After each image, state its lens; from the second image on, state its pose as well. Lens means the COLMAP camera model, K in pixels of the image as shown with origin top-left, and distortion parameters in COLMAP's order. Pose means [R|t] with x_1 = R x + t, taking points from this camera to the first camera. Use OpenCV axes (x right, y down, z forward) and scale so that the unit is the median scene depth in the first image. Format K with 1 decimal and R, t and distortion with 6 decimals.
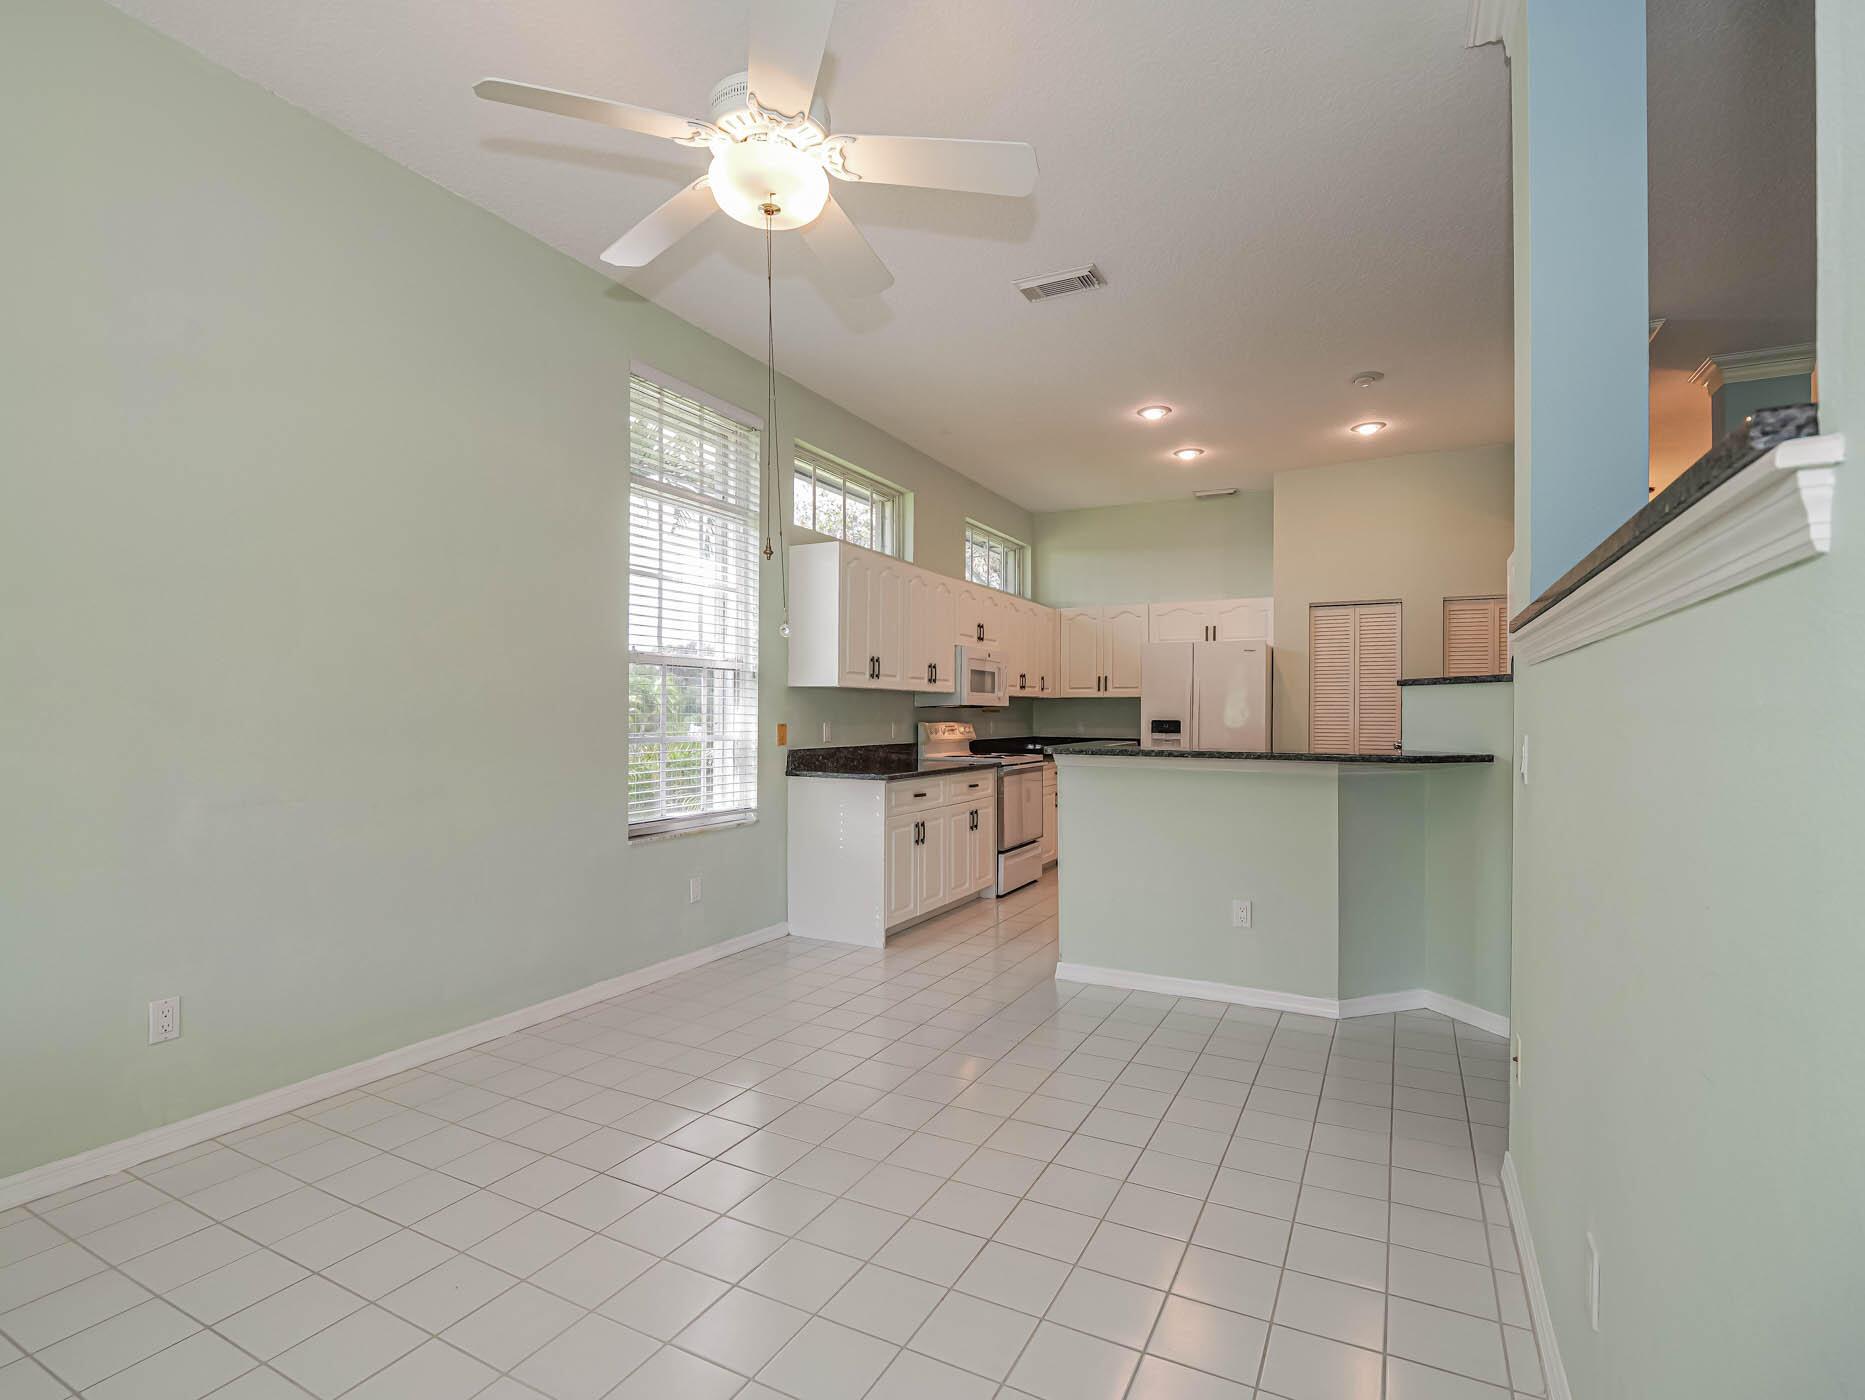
lens RADIAL K [[922.4, 0, 921.1], [0, 922.4, 717.1], [0, 0, 1]] dist [-0.002762, -0.000776]
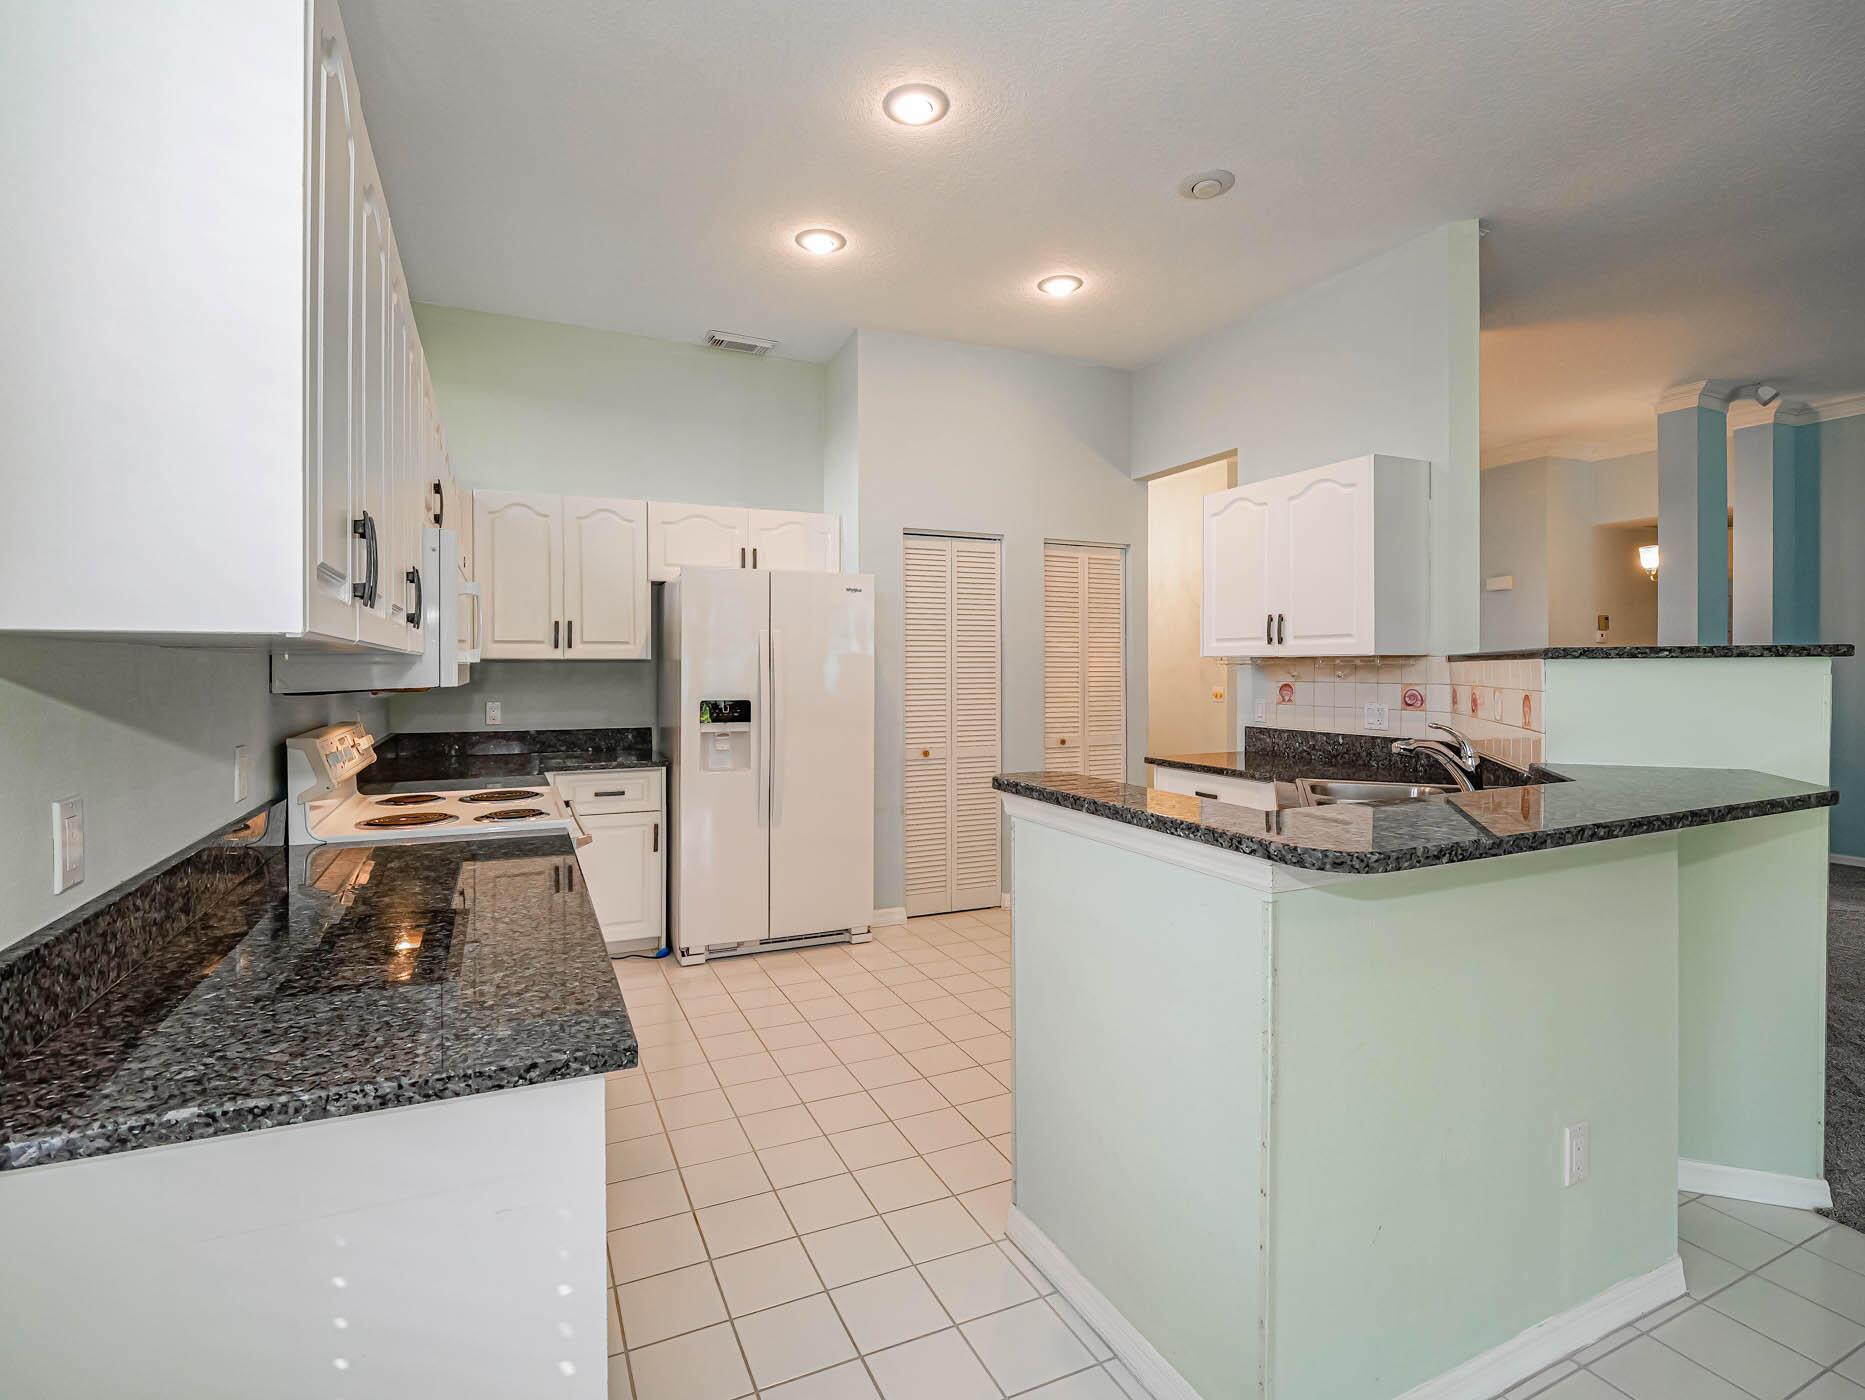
lens RADIAL K [[904.7, 0, 924.3], [0, 904.7, 681.3], [0, 0, 1]] dist [-0.012683, -0.000909]
pose [[0.606611, -0.017227, 0.794812, -0.128608], [0.006579, 0.999840, 0.016649, -0.019691], [-0.794972, -0.004871, 0.606627, 0.620535]]
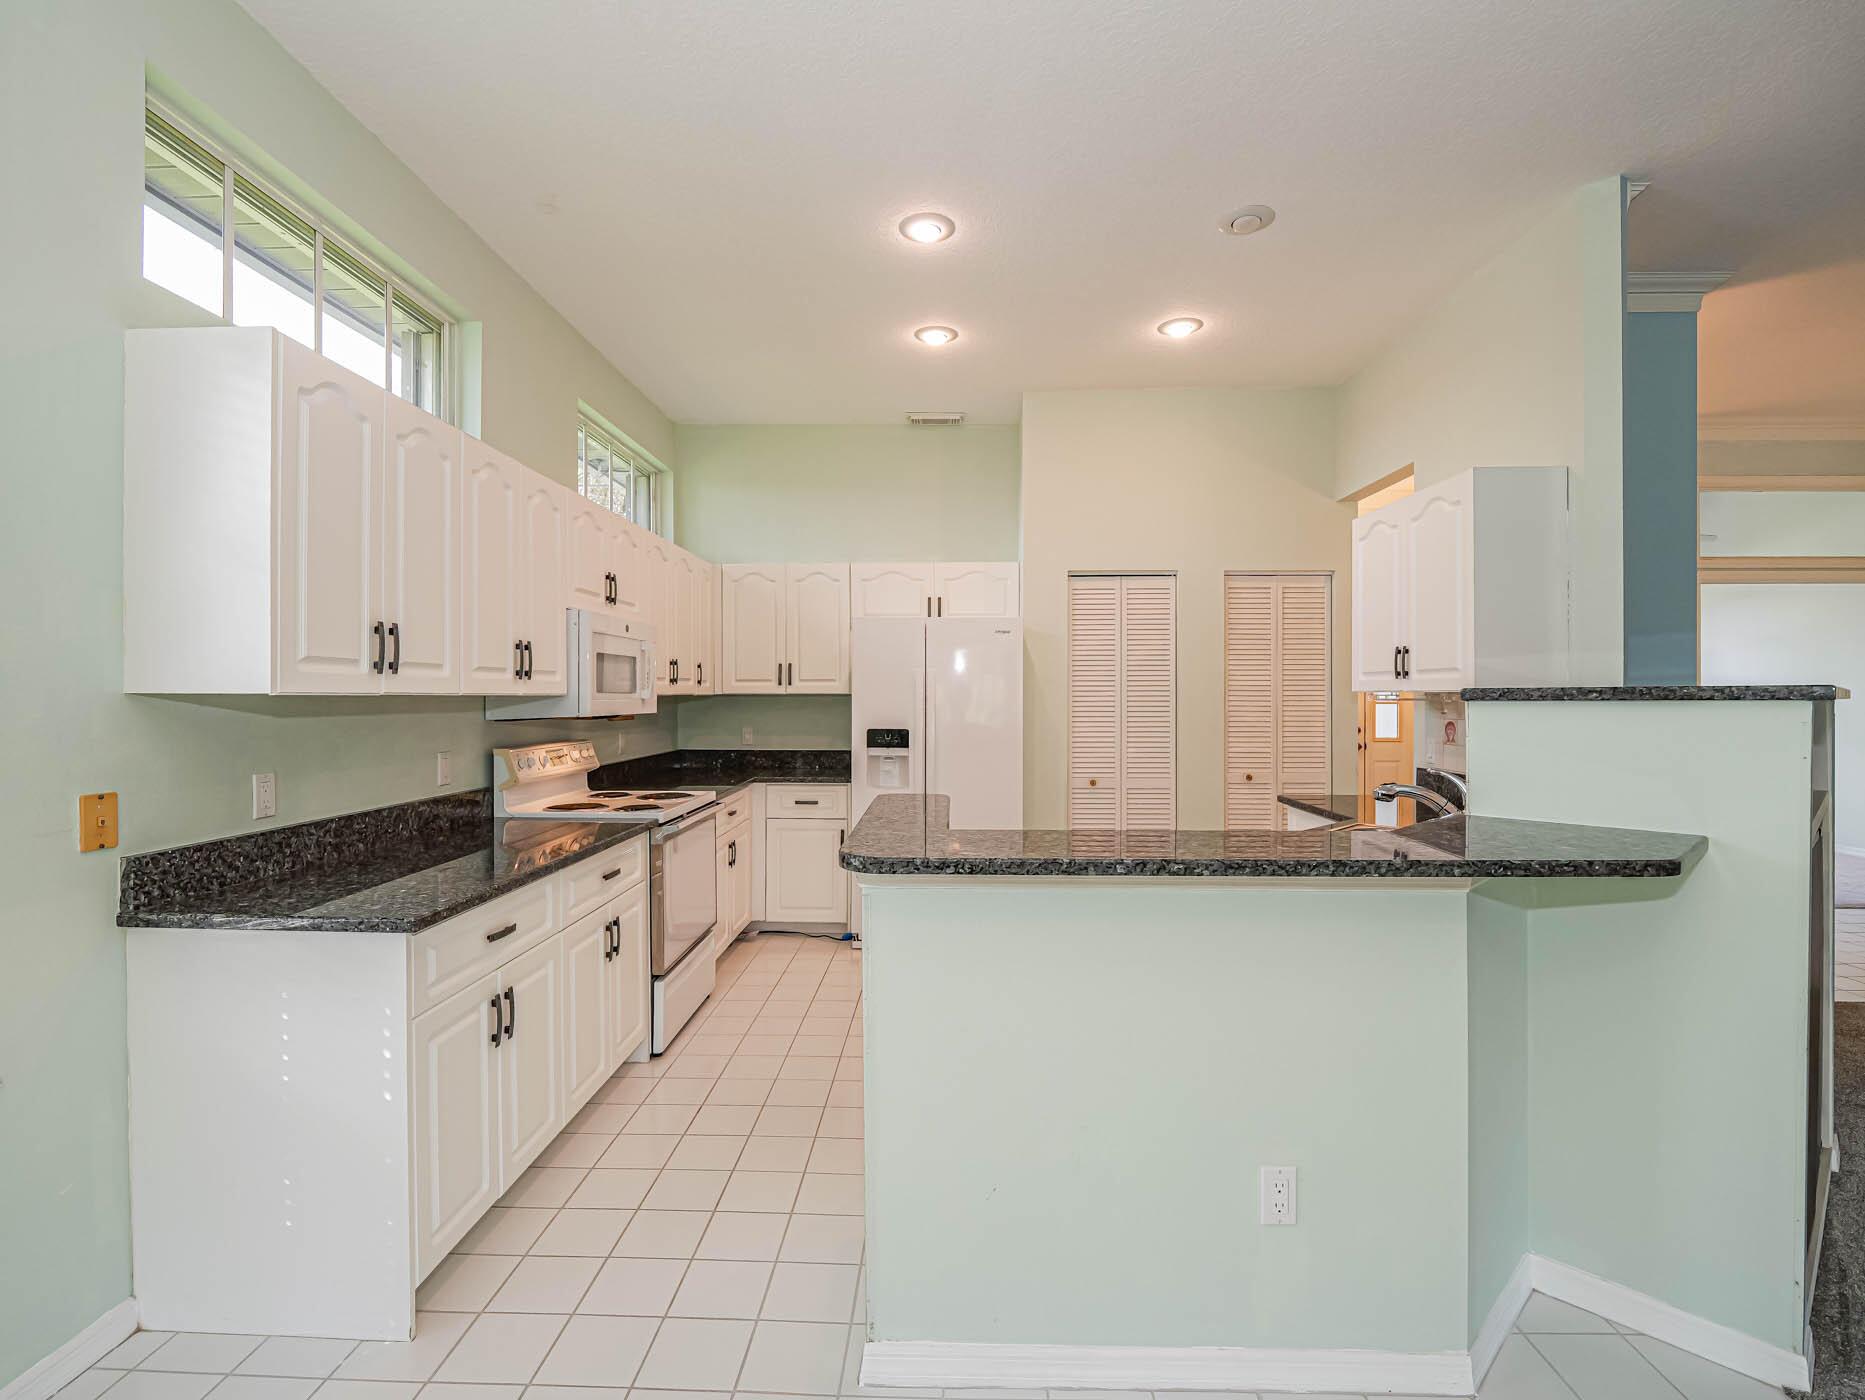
lens RADIAL K [[912.1, 0, 932.5], [0, 912.1, 700.0], [0, 0, 1]] dist [-0.012395, -0.001531]
pose [[0.900456, -0.007147, 0.434888, -0.003093], [0.005774, 0.999973, 0.004478, -0.024191], [-0.434909, -0.001521, 0.900473, 0.412991]]
